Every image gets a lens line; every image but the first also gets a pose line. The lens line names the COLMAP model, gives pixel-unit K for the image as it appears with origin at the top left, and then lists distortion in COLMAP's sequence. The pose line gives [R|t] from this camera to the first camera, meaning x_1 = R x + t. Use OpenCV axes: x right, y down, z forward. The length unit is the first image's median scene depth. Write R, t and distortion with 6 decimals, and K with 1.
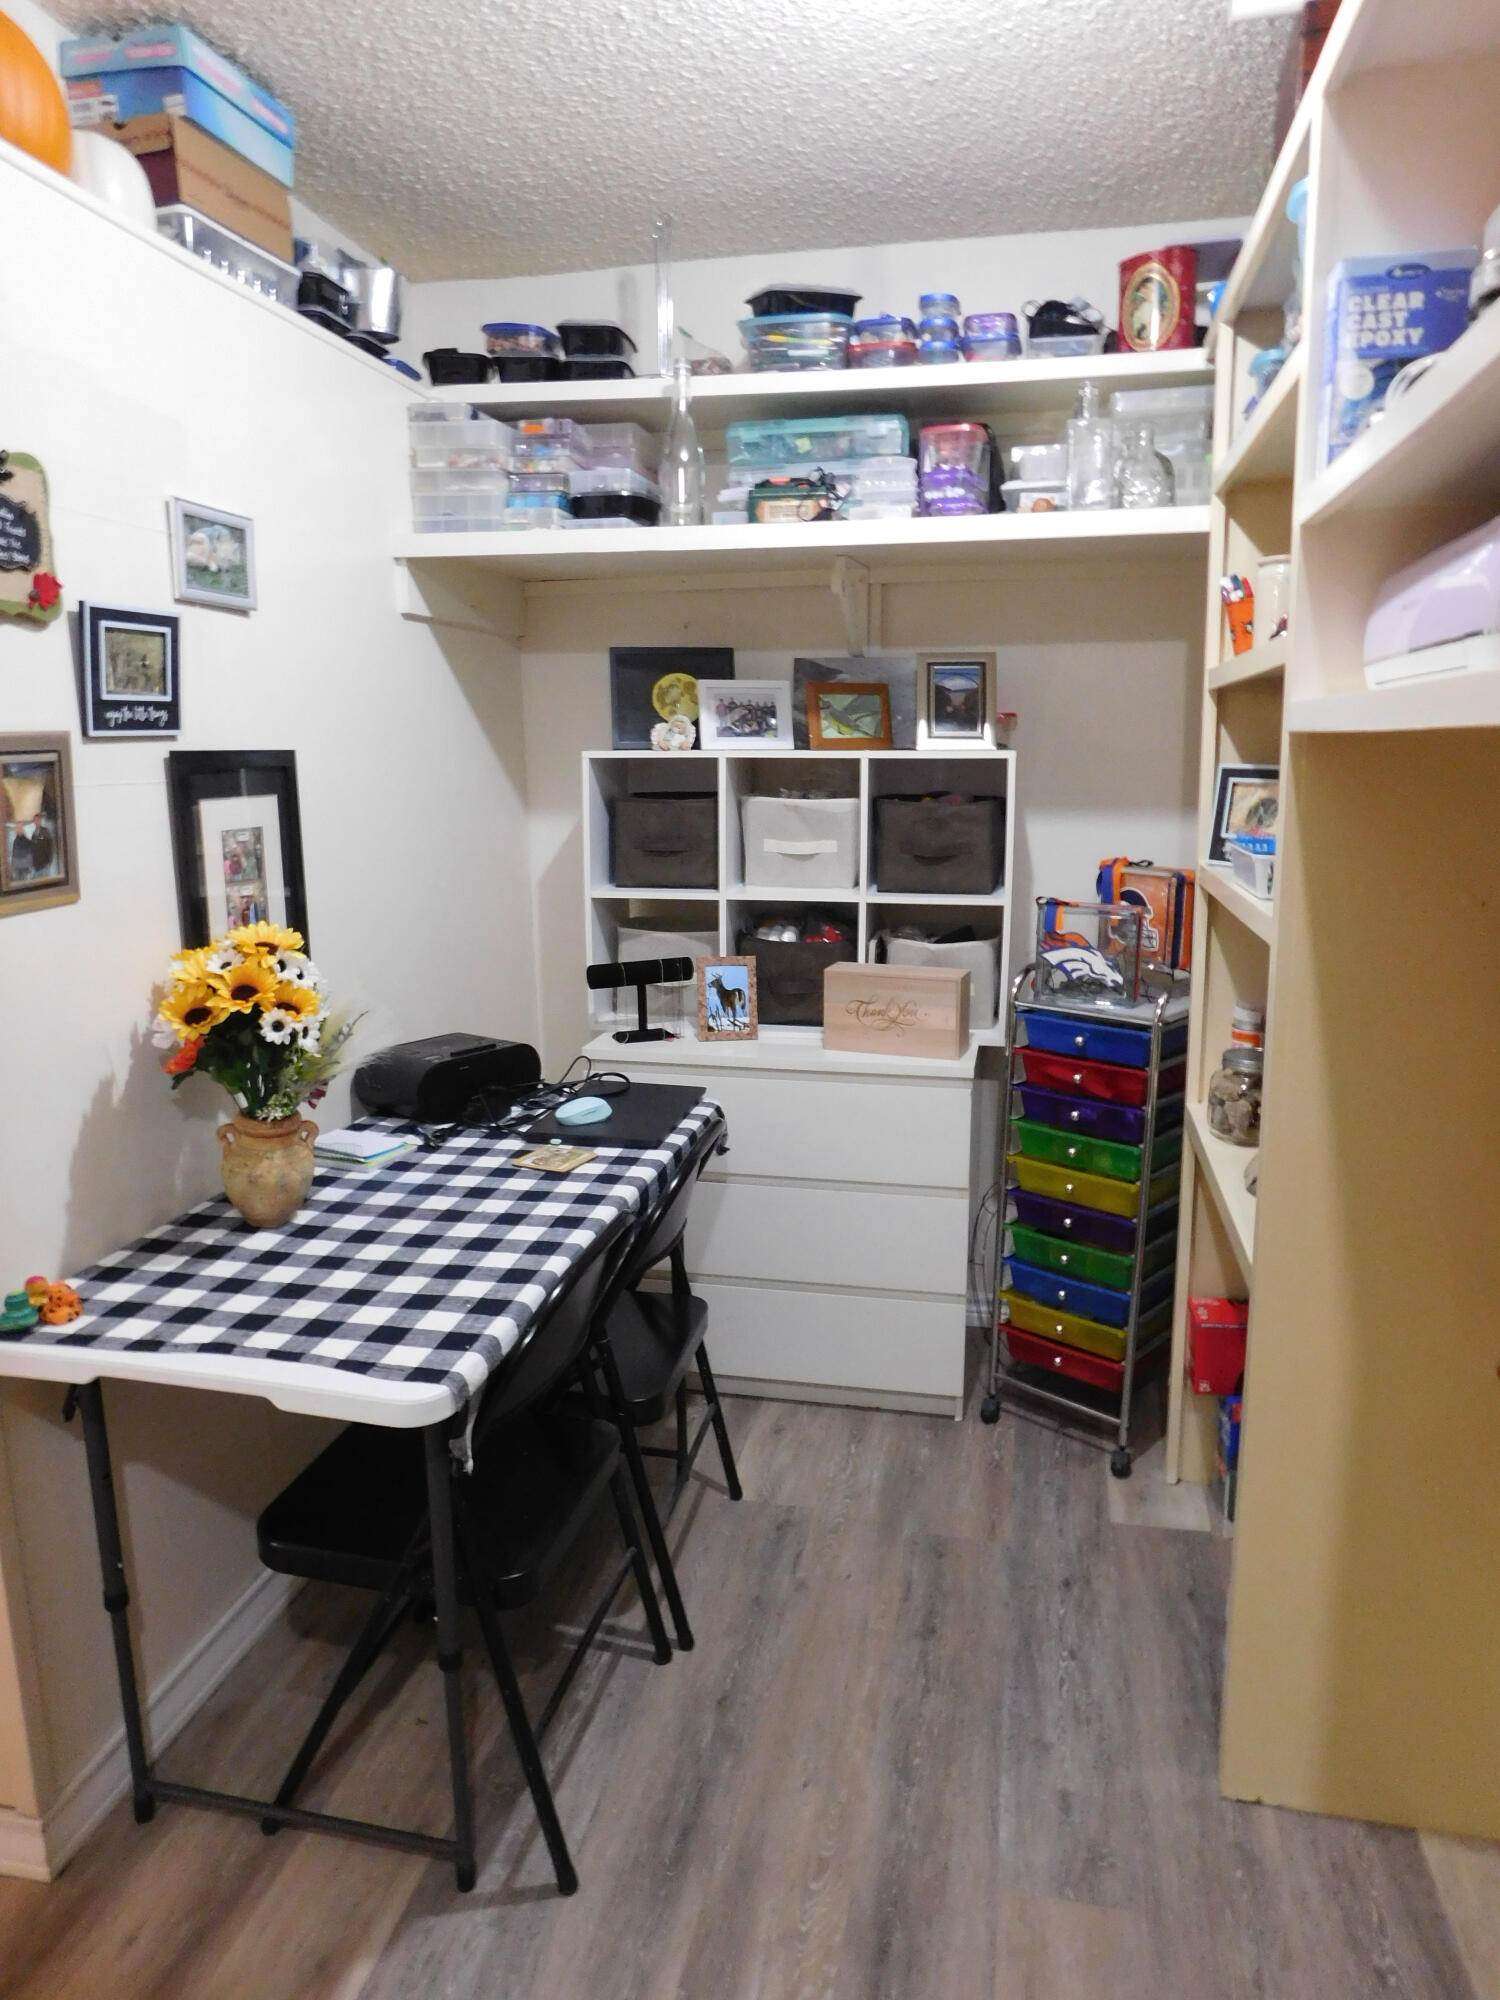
lens RADIAL K [[1332.3, 0, 751.5], [0, 1332.3, 1002.4], [0, 0, 1]] dist [-0.040300, 0.030649]
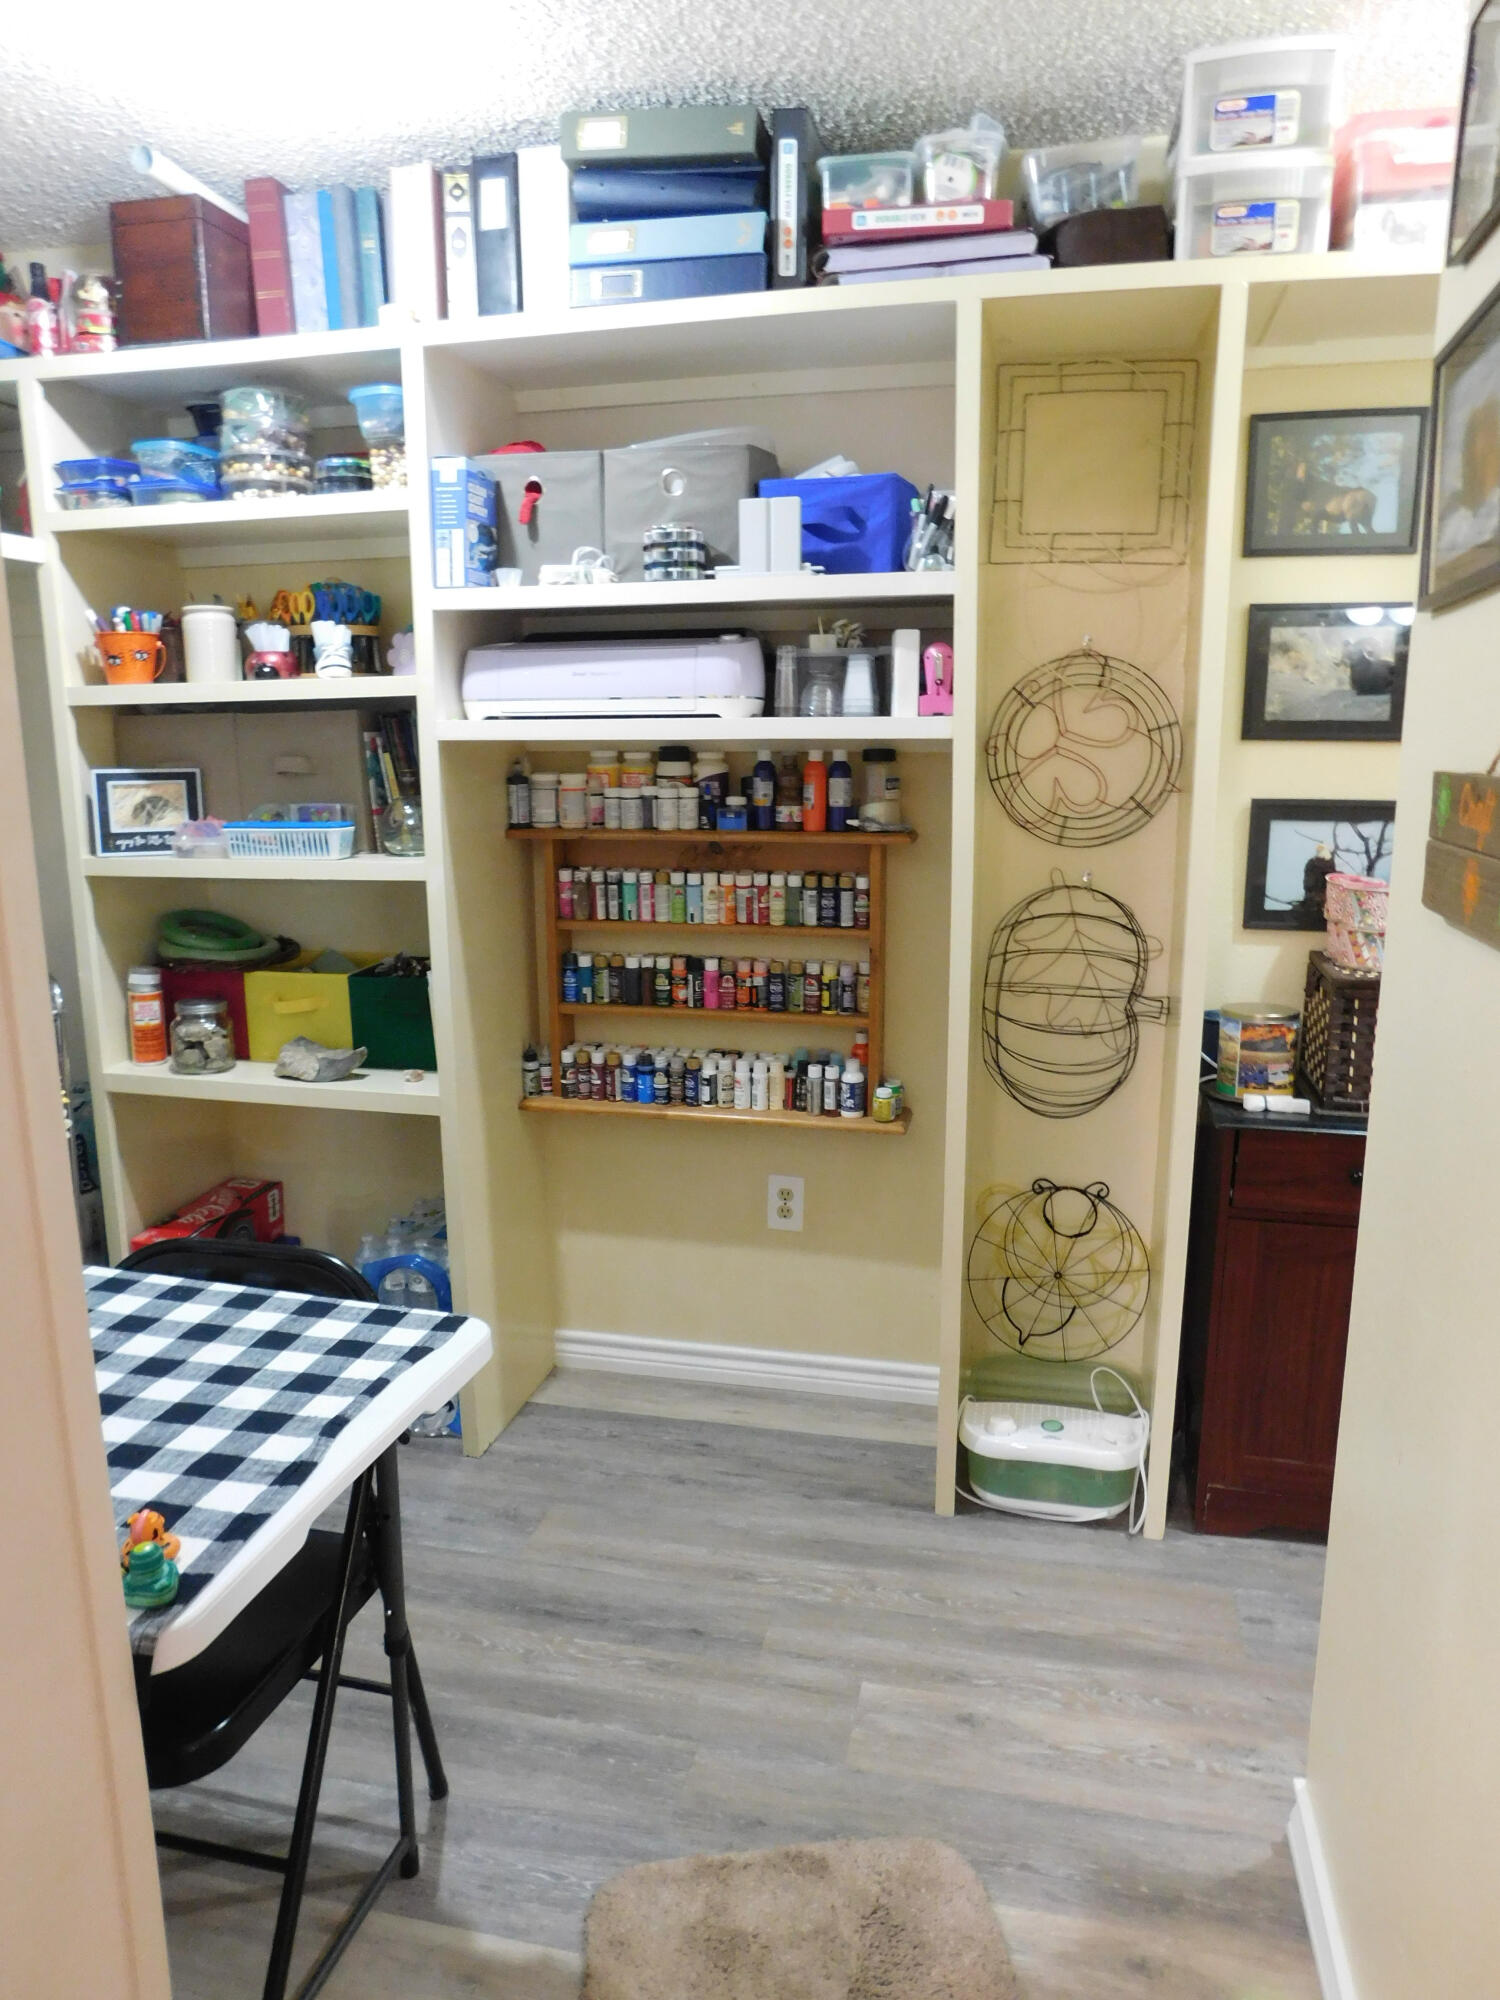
lens RADIAL K [[1332.3, 0, 755.0], [0, 1332.3, 1003.3], [0, 0, 1]] dist [-0.040300, 0.030649]
pose [[0.010801, -0.184328, 0.982805, -1.140715], [0.200772, 0.963247, 0.178453, -0.103720], [-0.979578, 0.195393, 0.047412, 0.592295]]
